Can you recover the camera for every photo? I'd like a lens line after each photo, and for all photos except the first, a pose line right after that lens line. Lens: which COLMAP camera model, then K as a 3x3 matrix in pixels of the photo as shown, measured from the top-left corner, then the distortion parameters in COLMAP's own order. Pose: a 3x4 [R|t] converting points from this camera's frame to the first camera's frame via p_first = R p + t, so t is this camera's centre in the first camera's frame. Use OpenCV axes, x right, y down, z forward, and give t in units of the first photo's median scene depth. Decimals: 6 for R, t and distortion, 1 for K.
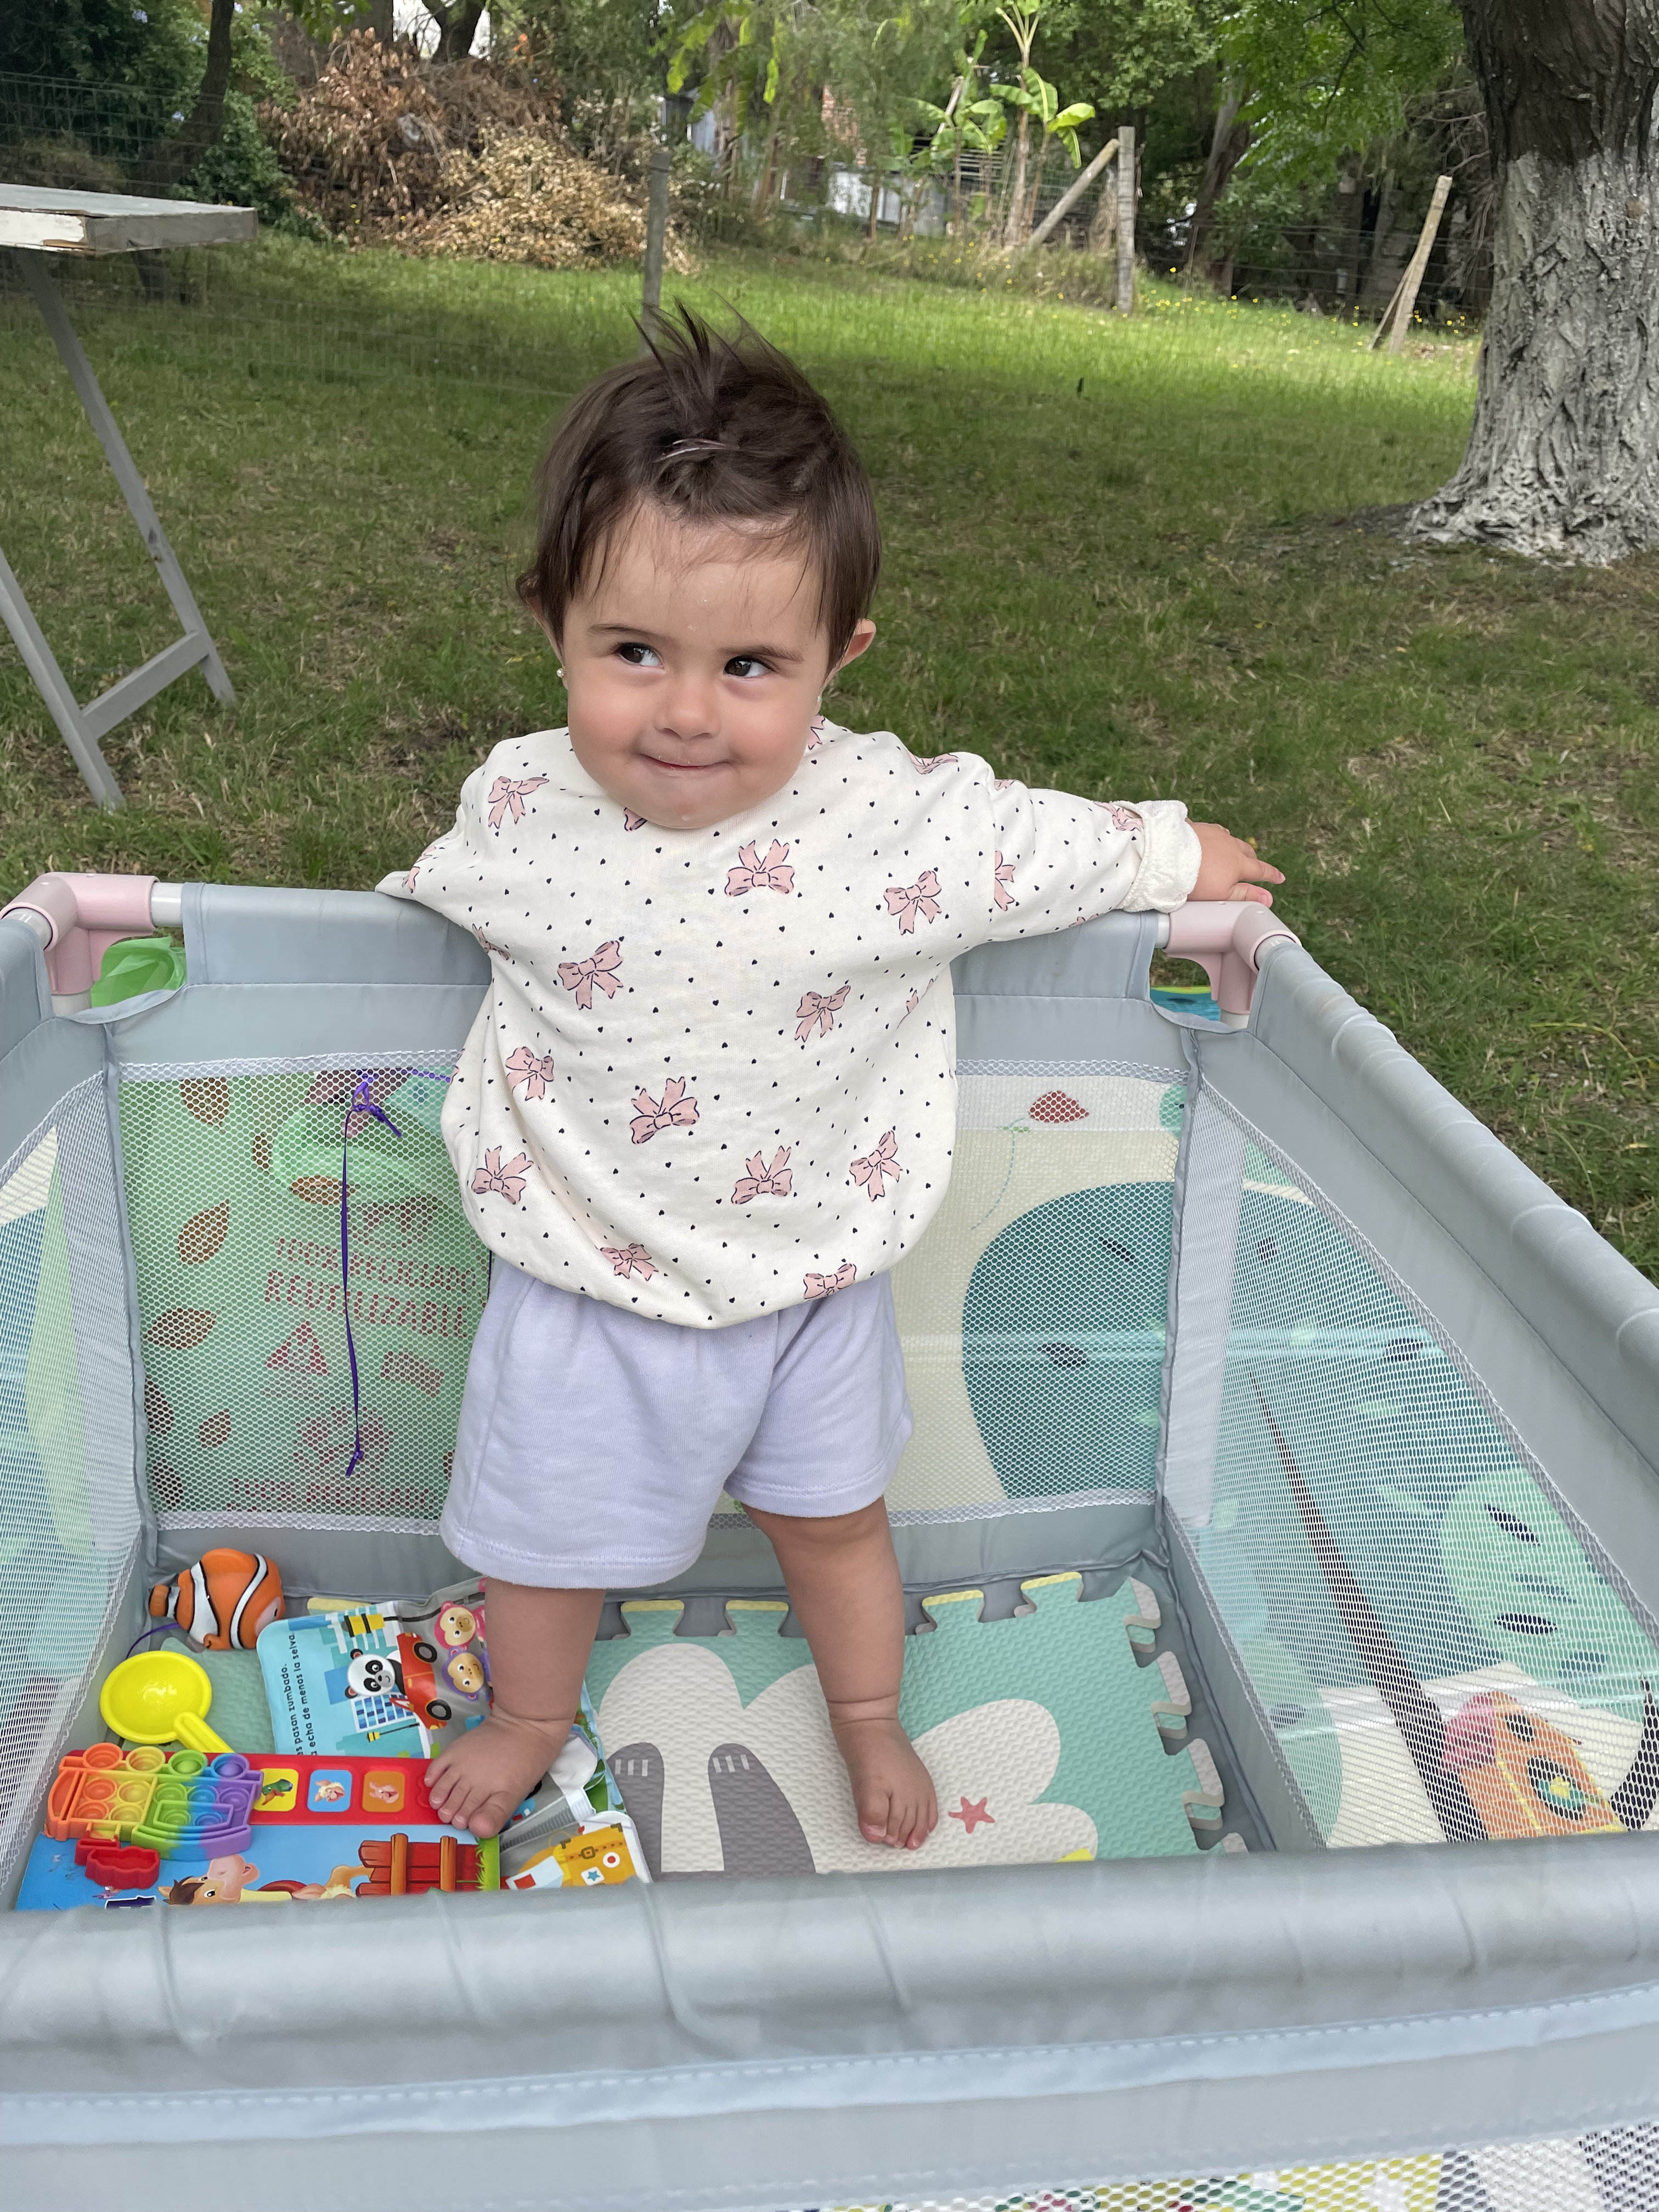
lens RADIAL K [[1670.5, 0, 859.2], [0, 1670.5, 1073.5], [0, 0, 1]] dist [0.043491, -0.044151]
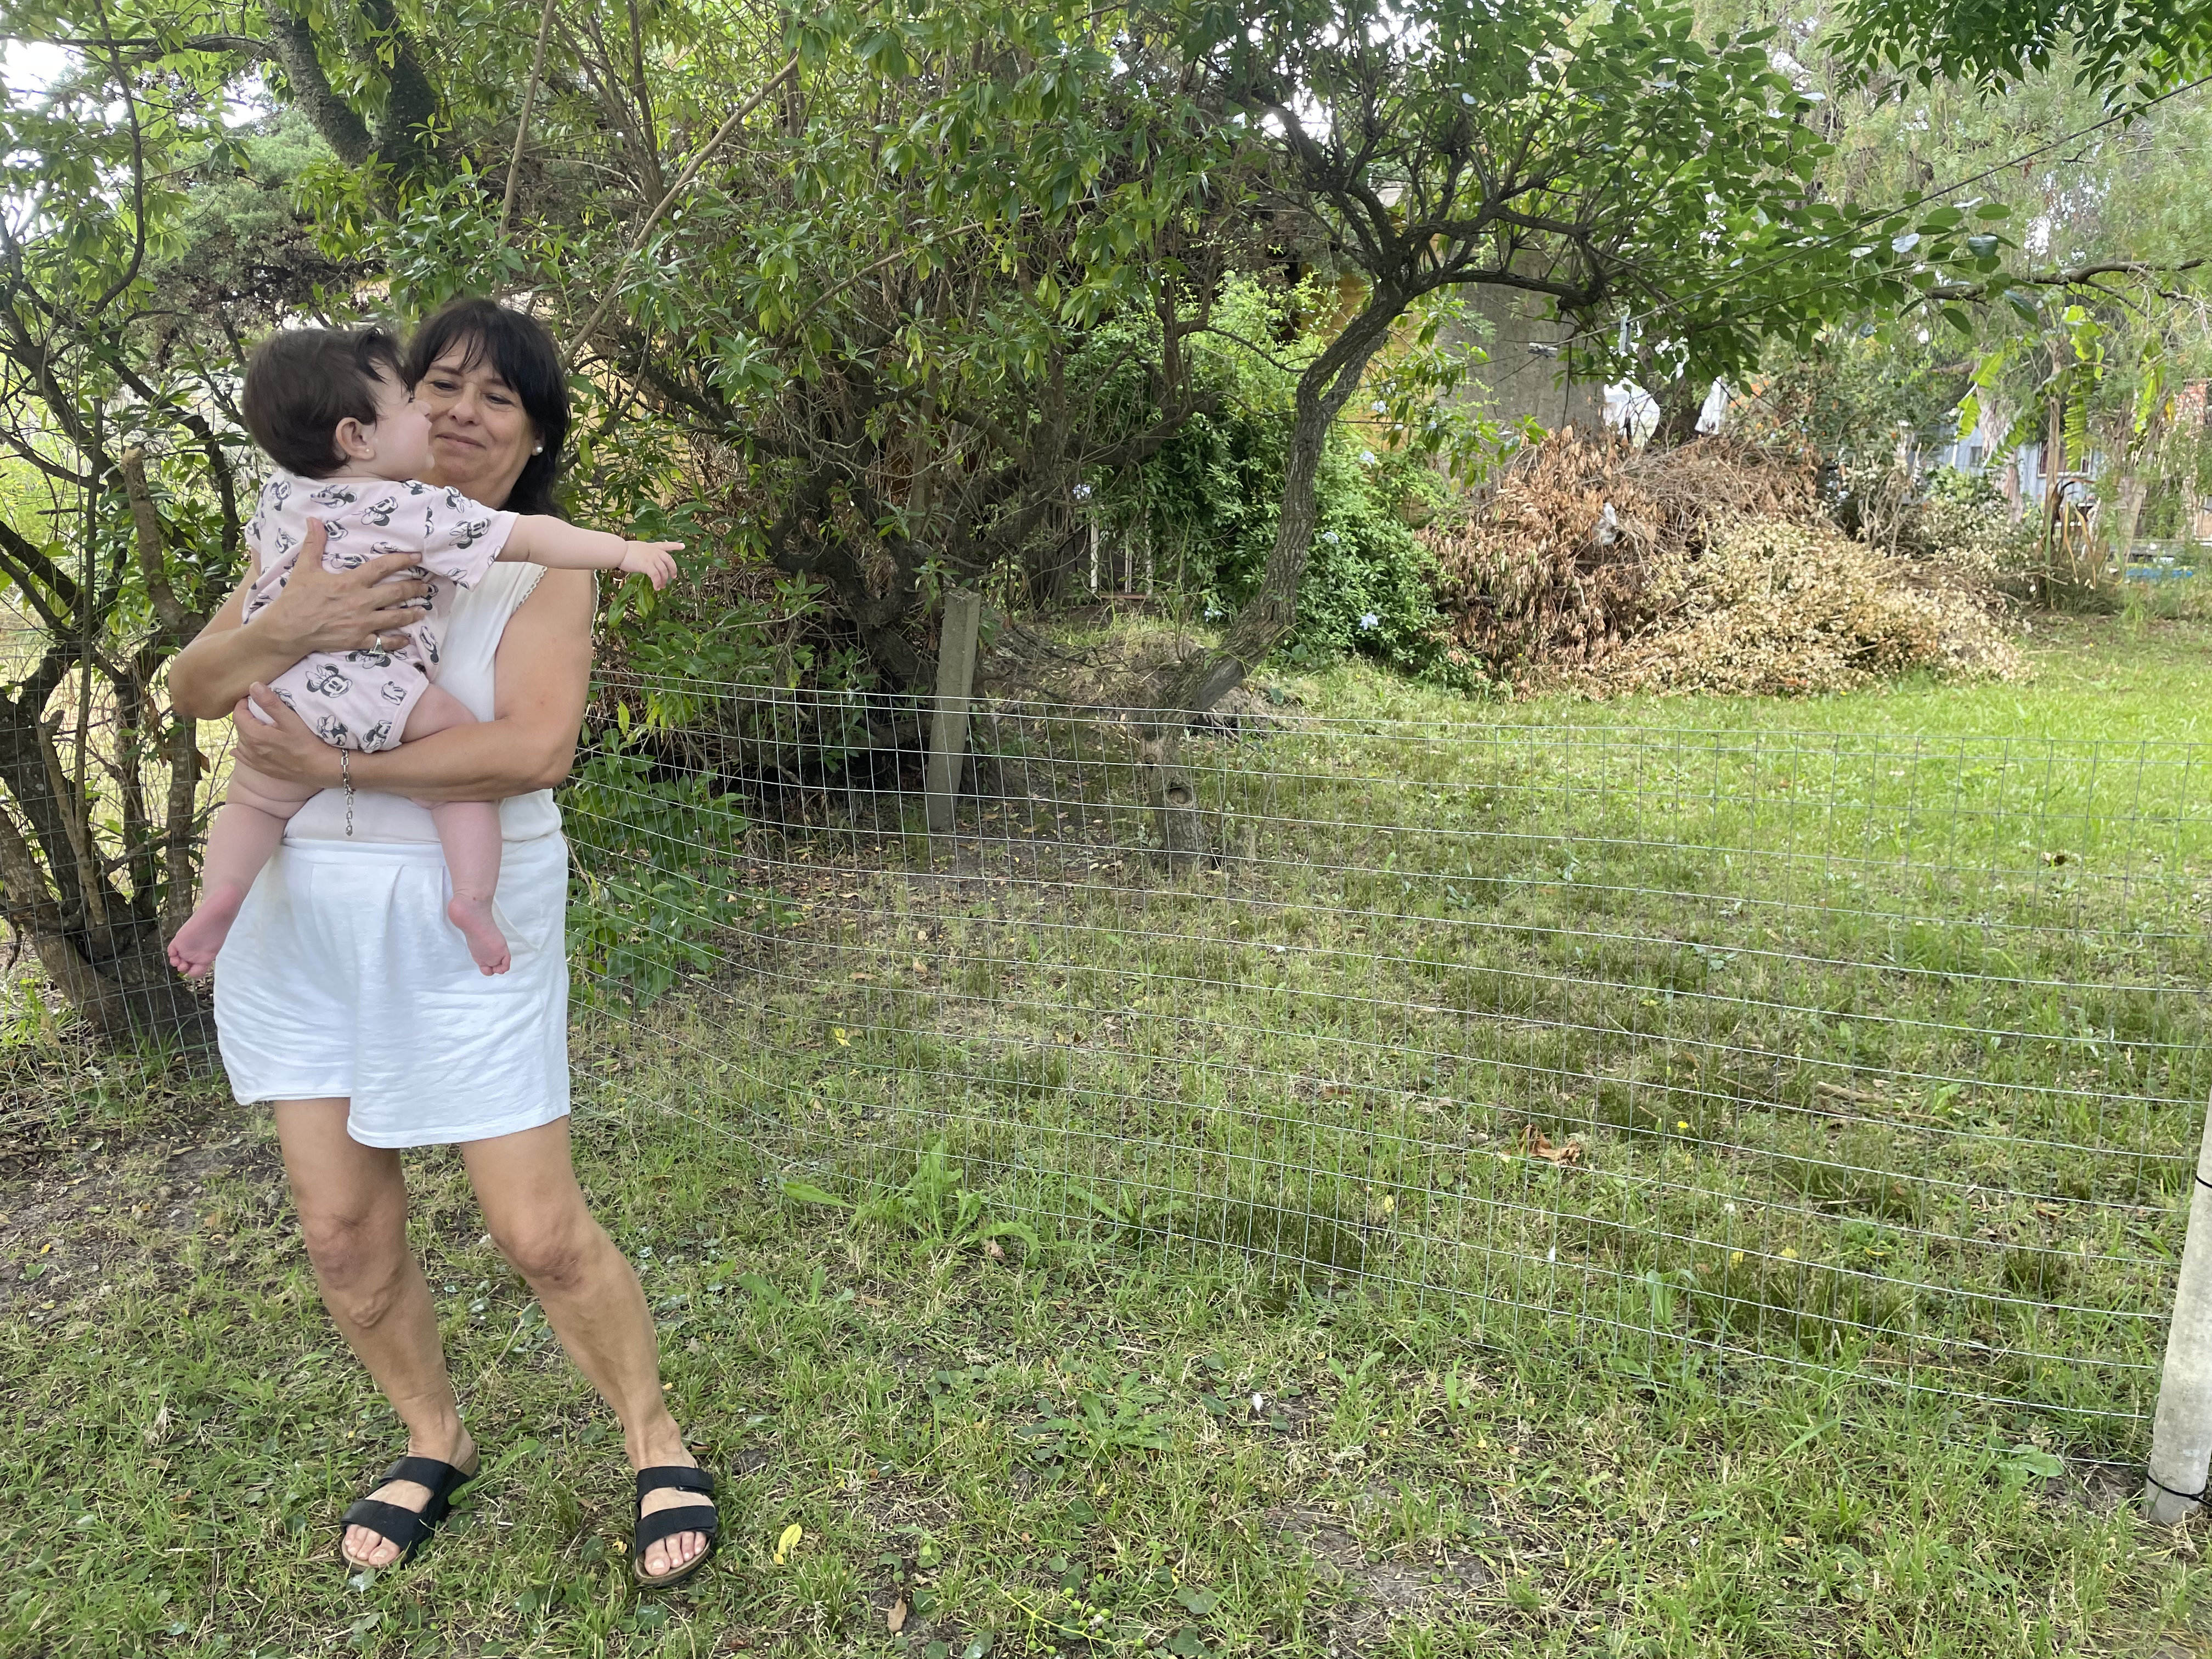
lens RADIAL K [[1670.5, 0, 1106.2], [0, 1670.5, 824.1], [0, 0, 1]] dist [0.043491, -0.044151]
pose [[0.855637, -0.015128, -0.517355, -0.224830], [-0.140781, 0.955083, -0.260761, -0.669119], [0.498061, 0.295951, 0.815075, 0.992046]]
